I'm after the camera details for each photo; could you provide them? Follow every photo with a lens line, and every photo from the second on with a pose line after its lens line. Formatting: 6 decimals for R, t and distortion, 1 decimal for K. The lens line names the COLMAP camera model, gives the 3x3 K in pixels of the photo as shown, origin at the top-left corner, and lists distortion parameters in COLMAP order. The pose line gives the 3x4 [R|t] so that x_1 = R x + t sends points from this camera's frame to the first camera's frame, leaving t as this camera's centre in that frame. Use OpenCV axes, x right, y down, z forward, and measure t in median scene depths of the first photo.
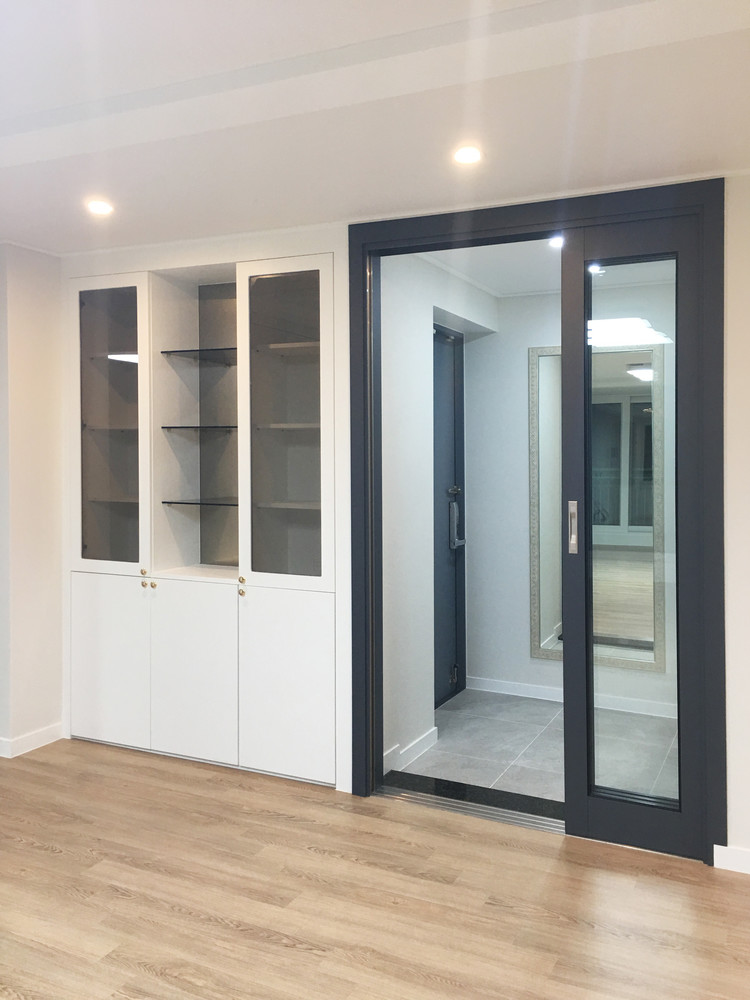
lens RADIAL K [[876.9, 0, 375.4], [0, 876.9, 455.3], [0, 0, 1]] dist [0.045733, -0.011262]
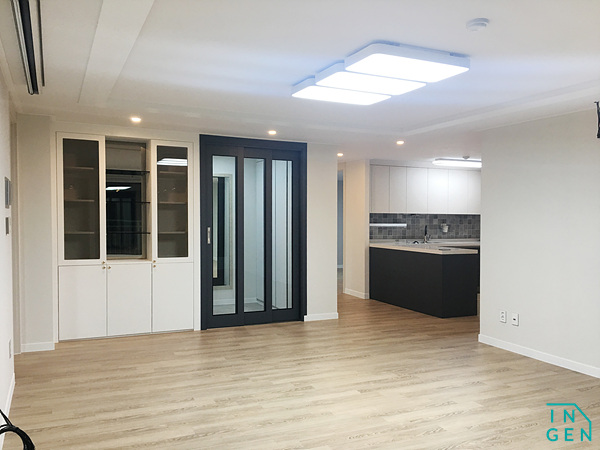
lens RADIAL K [[519.7, 0, 310.5], [0, 519.7, 241.4], [0, 0, 1]] dist [0.070037, -0.004493]
pose [[0.615927, -0.037063, 0.786931, -1.131545], [-0.003807, 0.998741, 0.050018, 0.003089], [-0.787794, -0.033803, 0.615011, -0.332873]]
